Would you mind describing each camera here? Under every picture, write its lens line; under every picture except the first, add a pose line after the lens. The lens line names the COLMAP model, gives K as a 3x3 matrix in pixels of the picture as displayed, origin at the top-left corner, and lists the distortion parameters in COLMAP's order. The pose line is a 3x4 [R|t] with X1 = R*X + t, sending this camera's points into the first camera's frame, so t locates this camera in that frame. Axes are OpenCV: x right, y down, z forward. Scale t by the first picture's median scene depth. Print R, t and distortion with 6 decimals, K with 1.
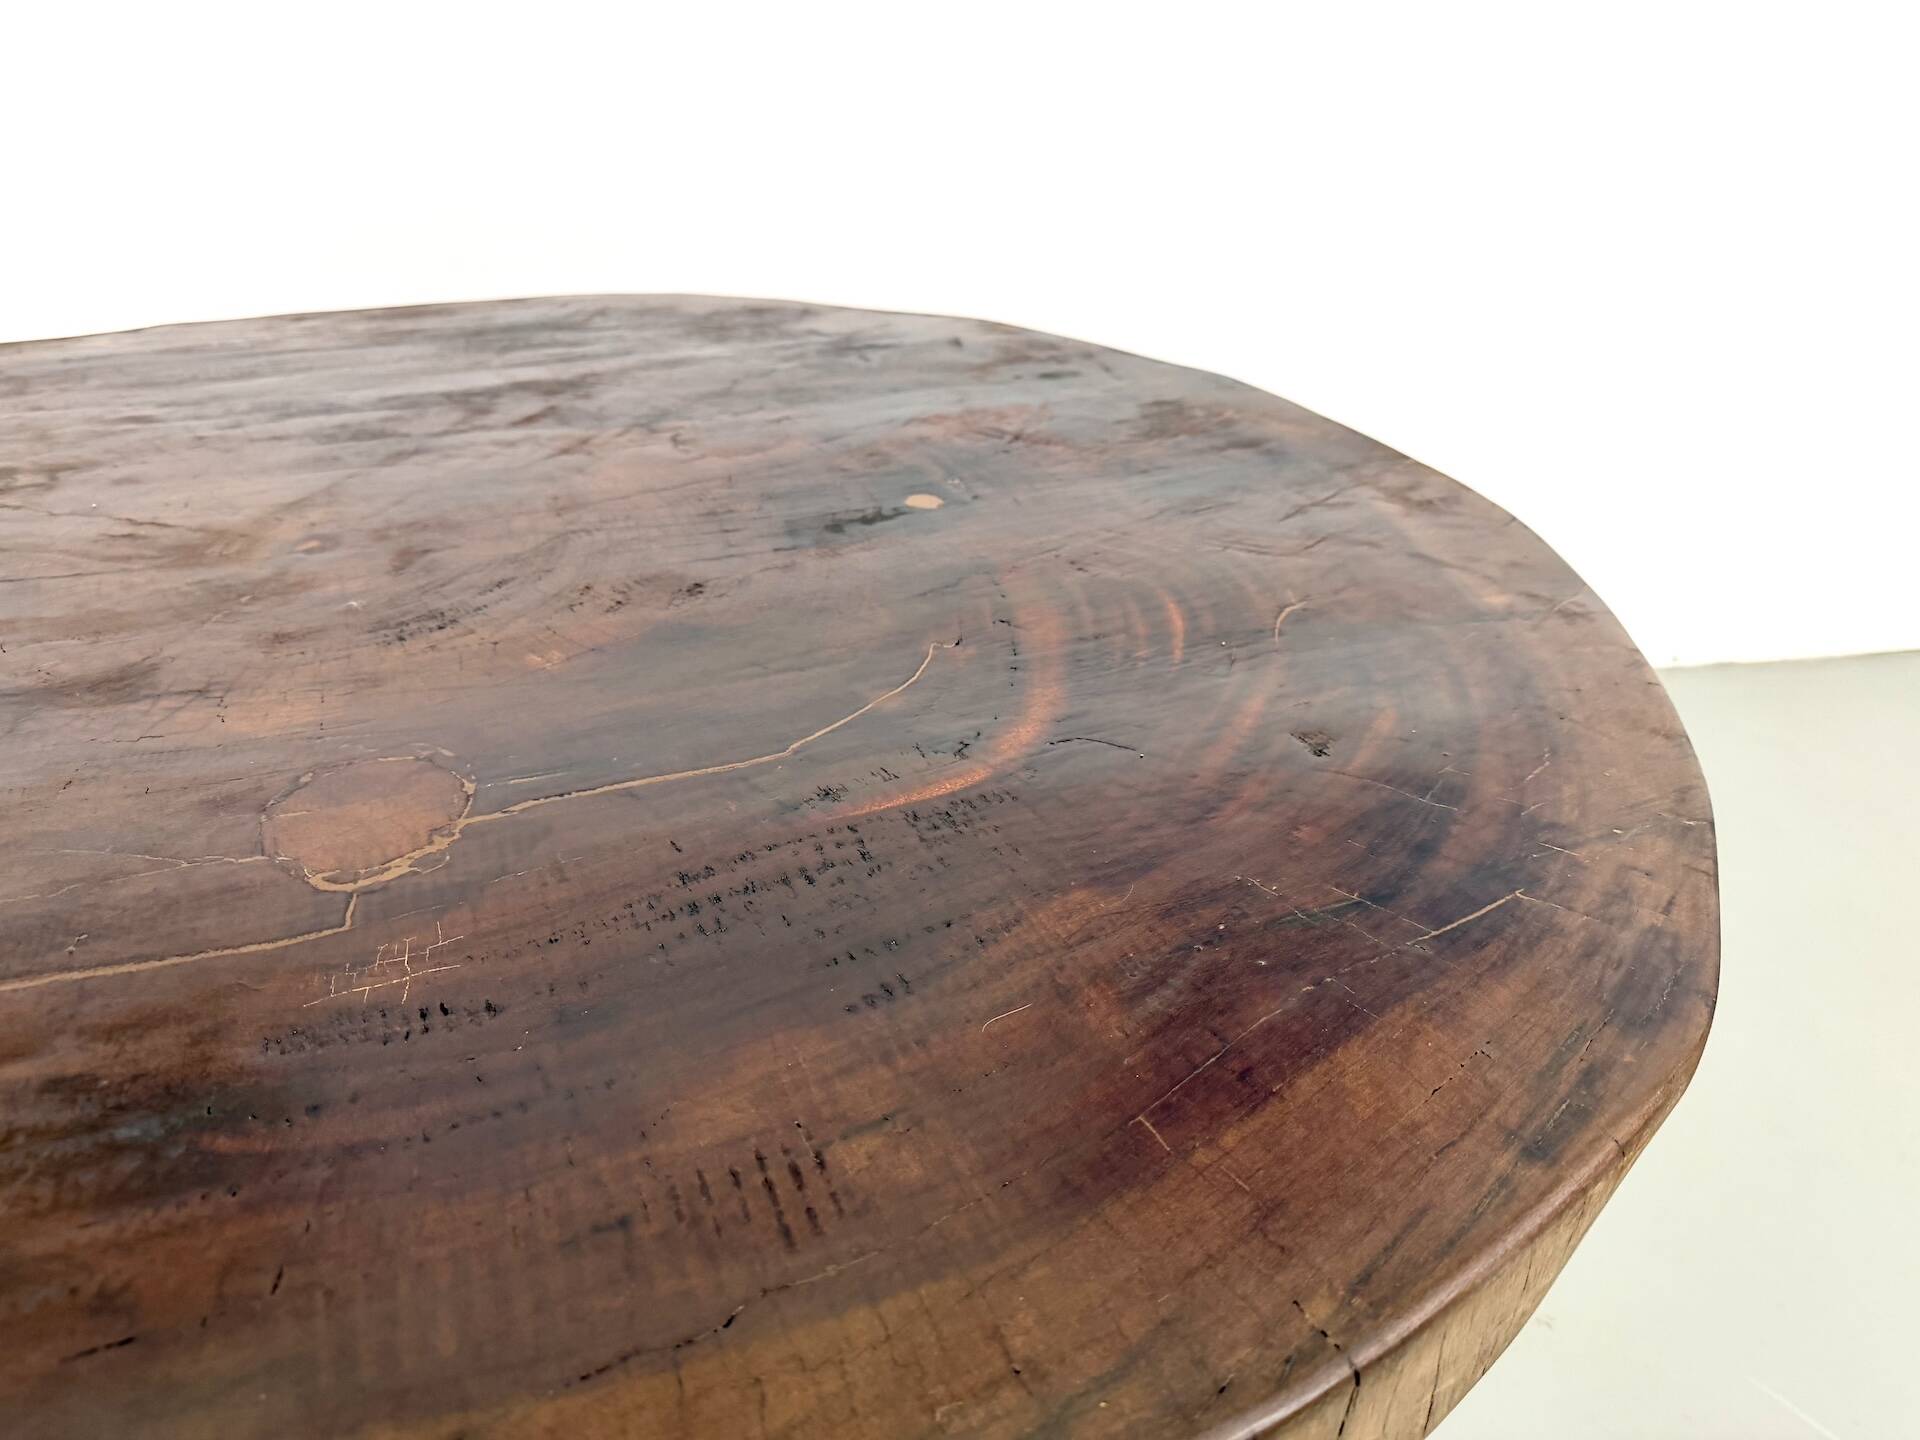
lens RADIAL K [[1344.8, 0, 948.0], [0, 1344.8, 739.8], [0, 0, 1]] dist [0.113354, -0.184775]
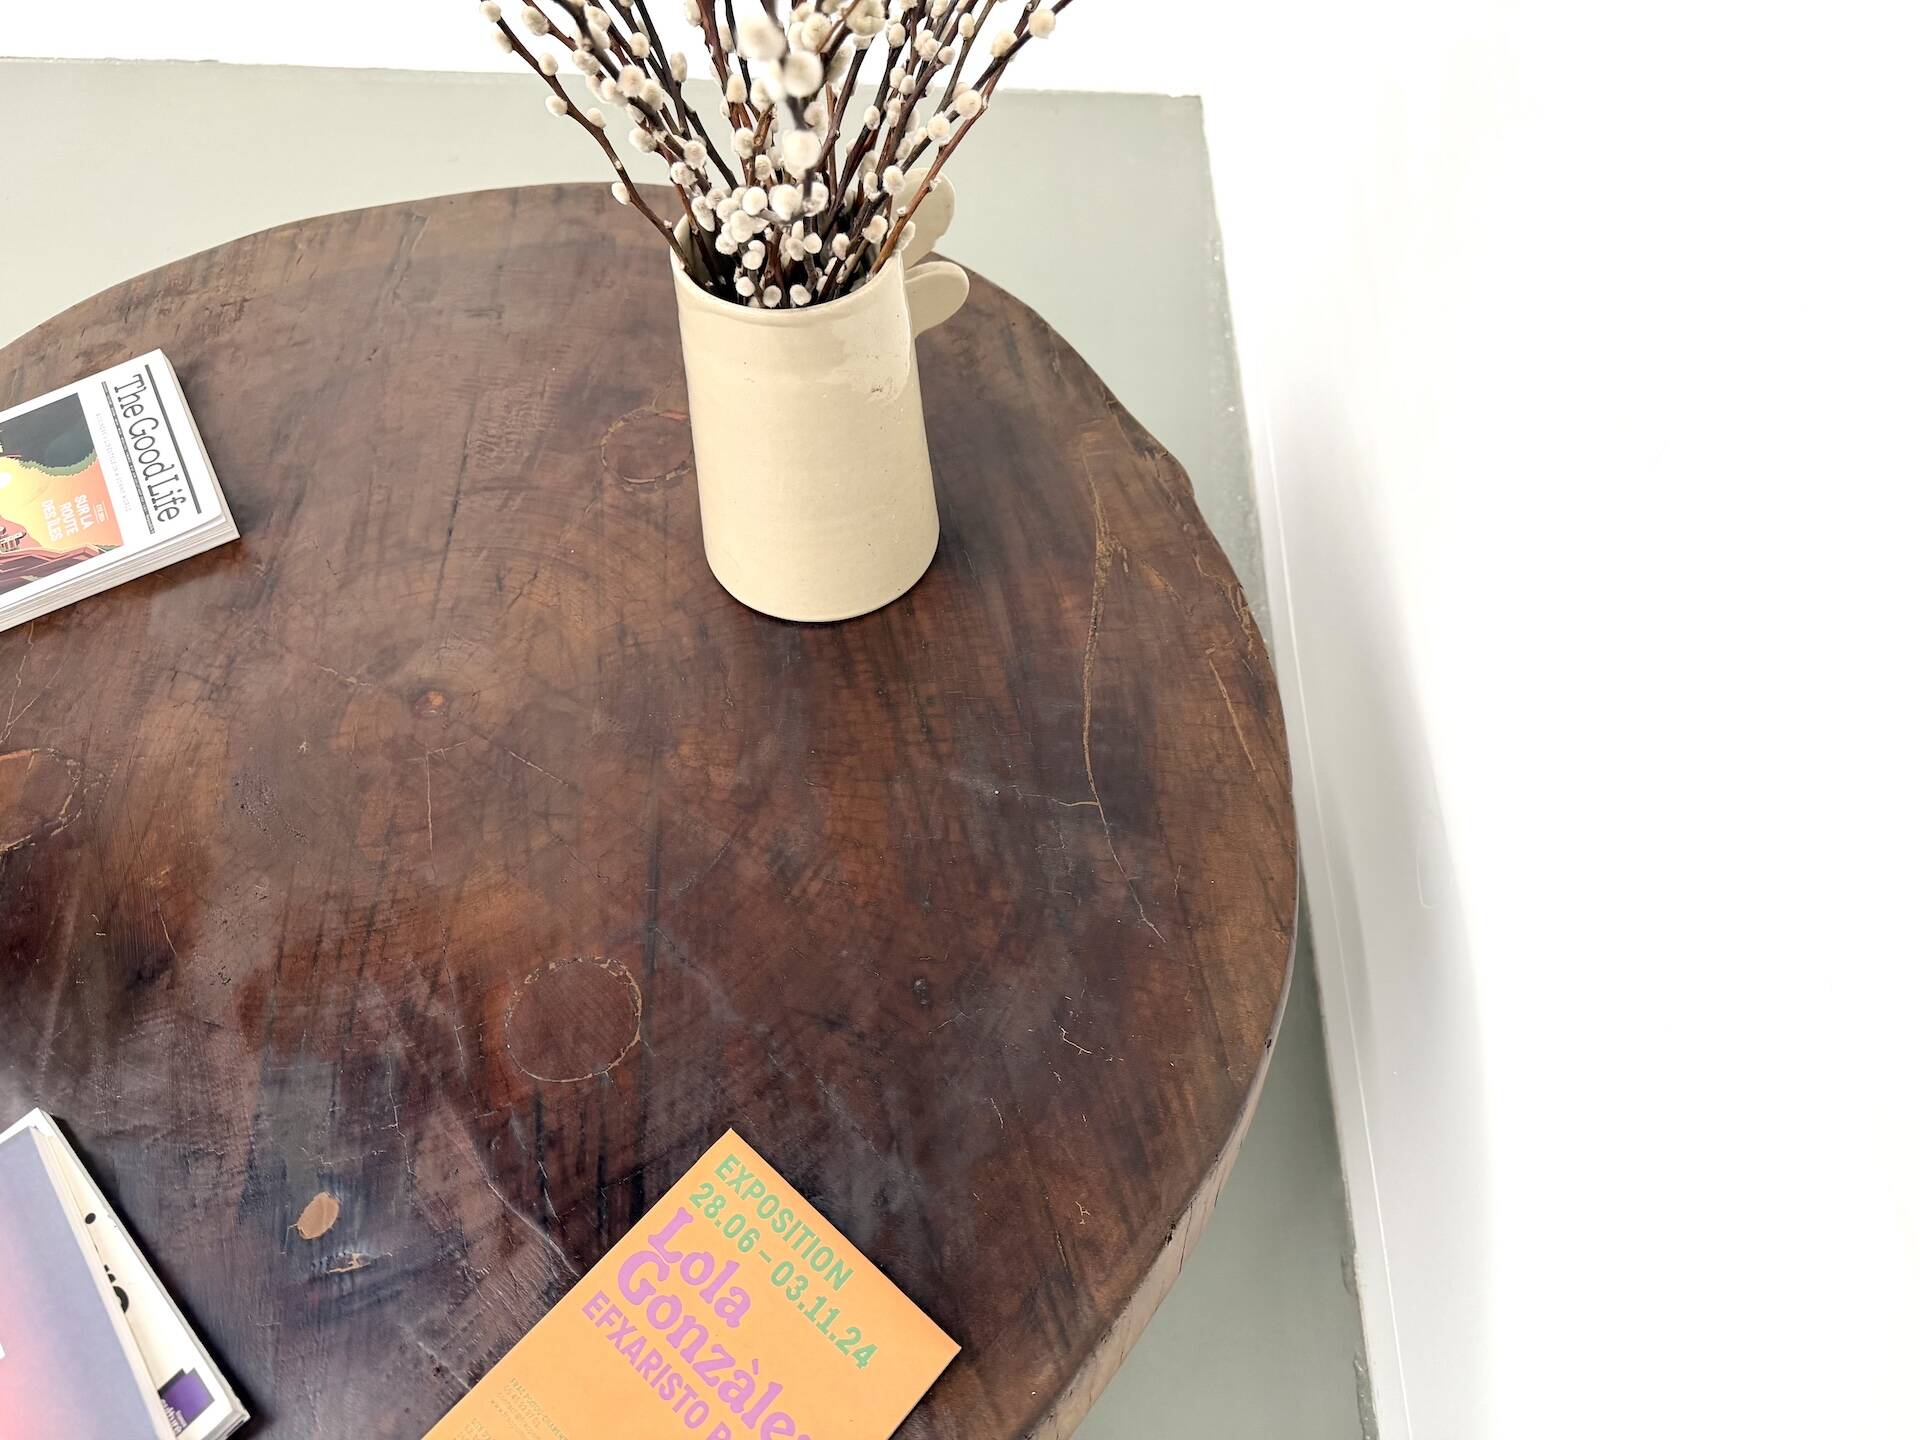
lens RADIAL K [[1423.8, 0, 972.8], [0, 1423.8, 720.6], [0, 0, 1]] dist [-0.013759, -0.027177]
pose [[-0.184521, 0.787102, -0.588576, 0.294312], [-0.495954, 0.442451, 0.747172, -1.869451], [0.848517, 0.429776, 0.308725, 1.444505]]
